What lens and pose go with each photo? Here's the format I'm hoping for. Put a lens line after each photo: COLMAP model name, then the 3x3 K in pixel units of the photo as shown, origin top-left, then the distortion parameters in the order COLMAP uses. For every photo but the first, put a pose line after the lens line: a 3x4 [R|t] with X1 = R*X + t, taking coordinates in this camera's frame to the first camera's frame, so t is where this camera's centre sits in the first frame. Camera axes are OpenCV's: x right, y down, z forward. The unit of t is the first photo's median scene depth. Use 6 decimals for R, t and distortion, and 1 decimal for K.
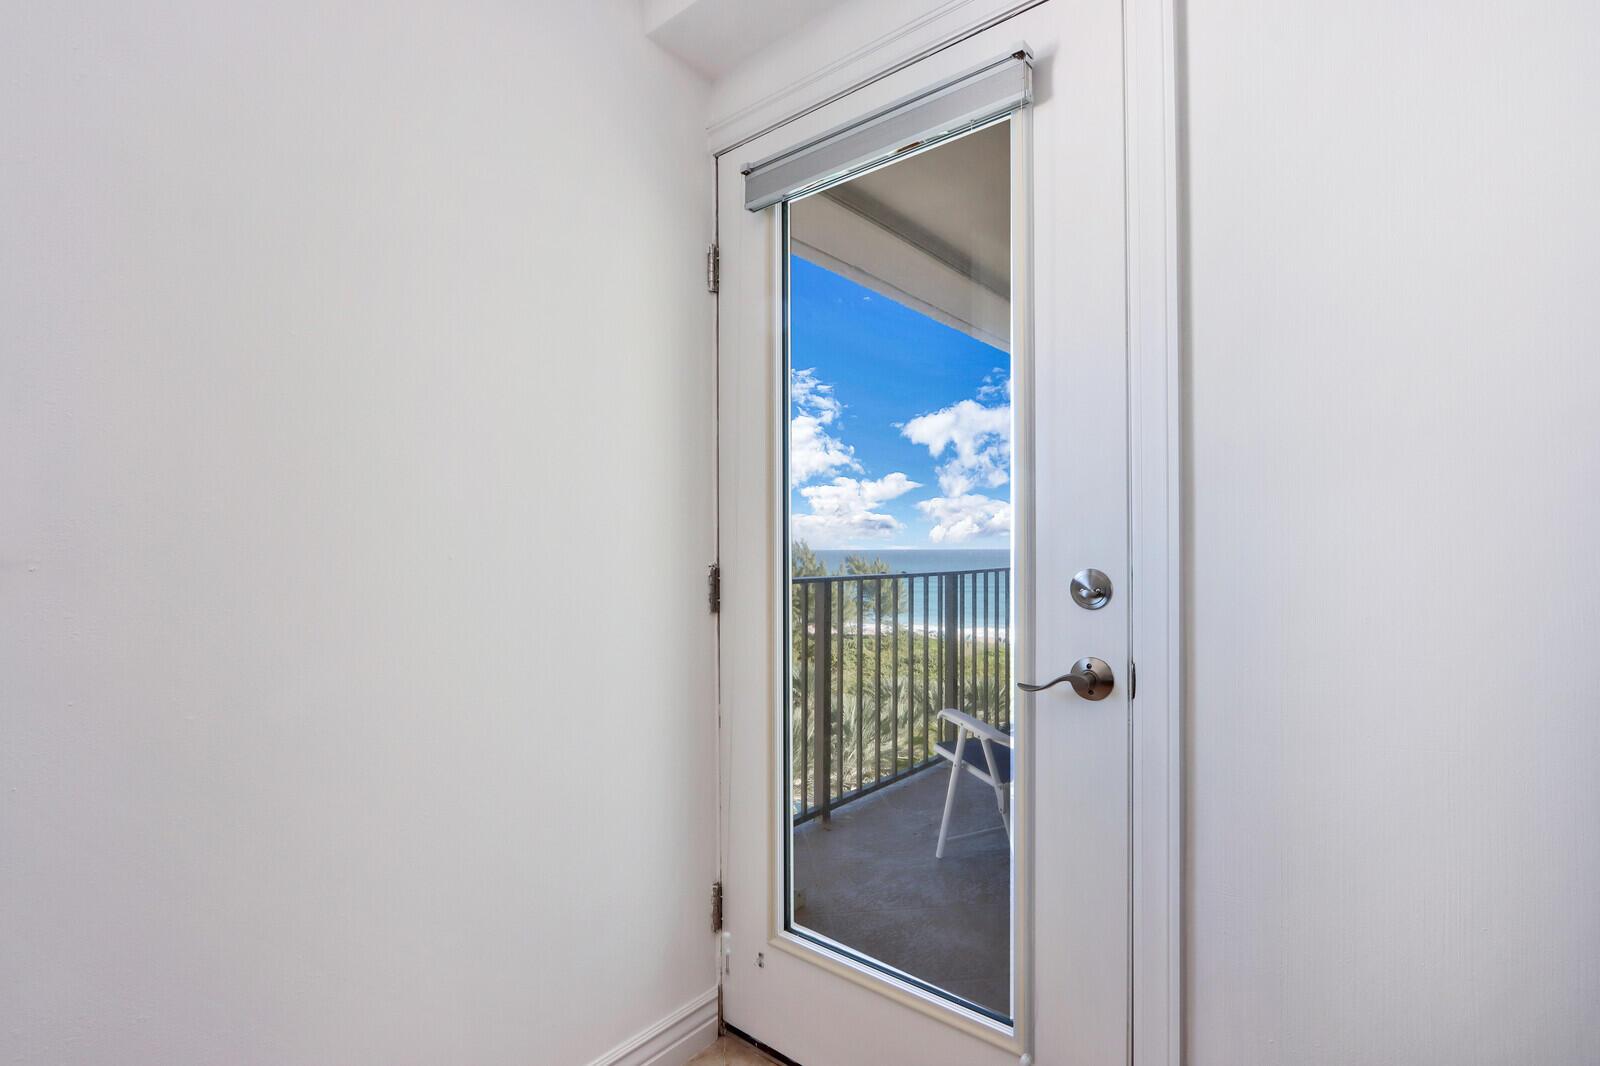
lens RADIAL K [[771.7, 0, 803.7], [0, 771.7, 543.2], [0, 0, 1]] dist [-0.020282, 0.001489]
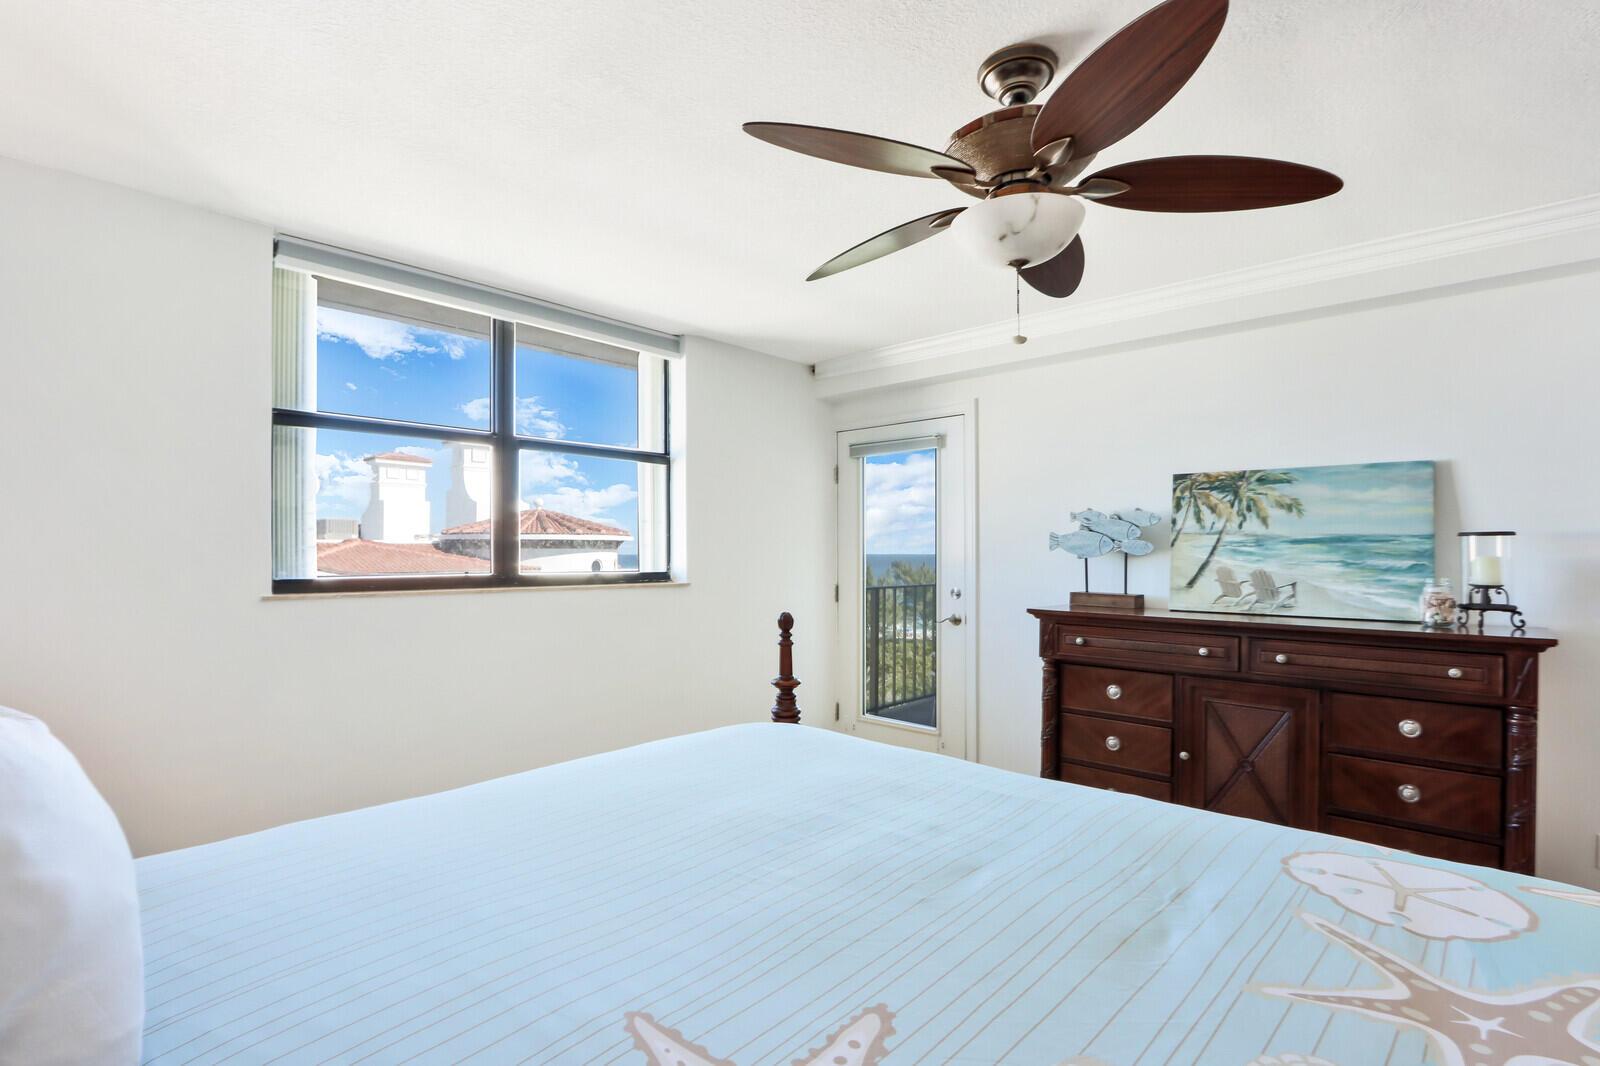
lens RADIAL K [[771.7, 0, 813.1], [0, 771.7, 547.9], [0, 0, 1]] dist [-0.020282, 0.001489]
pose [[0.998878, 0.002113, -0.047301, -0.070257], [-0.002107, 0.999998, 0.000173, -0.098980], [0.047302, -0.000073, 0.998881, -1.710350]]
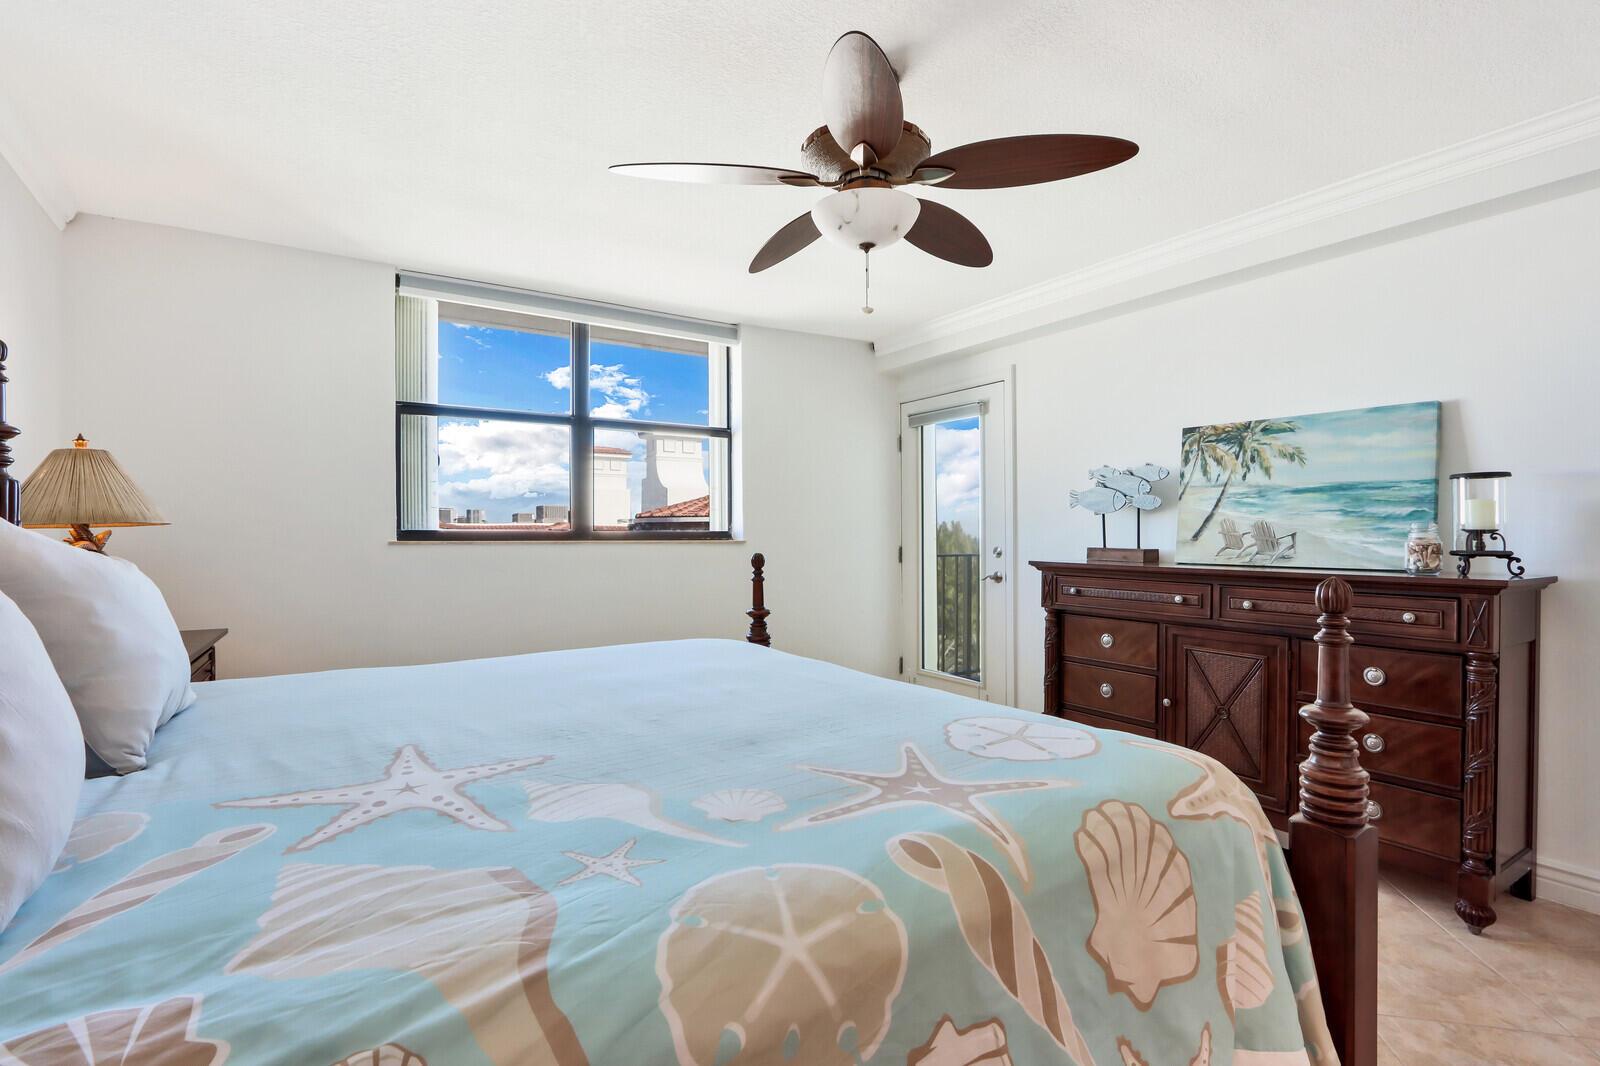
lens RADIAL K [[771.7, 0, 804.4], [0, 771.7, 539.5], [0, 0, 1]] dist [-0.020282, 0.001489]
pose [[0.954894, 0.000935, -0.296945, 0.400935], [0.002395, 0.999938, 0.010851, -0.029568], [0.296937, -0.011073, 0.954833, -1.869830]]
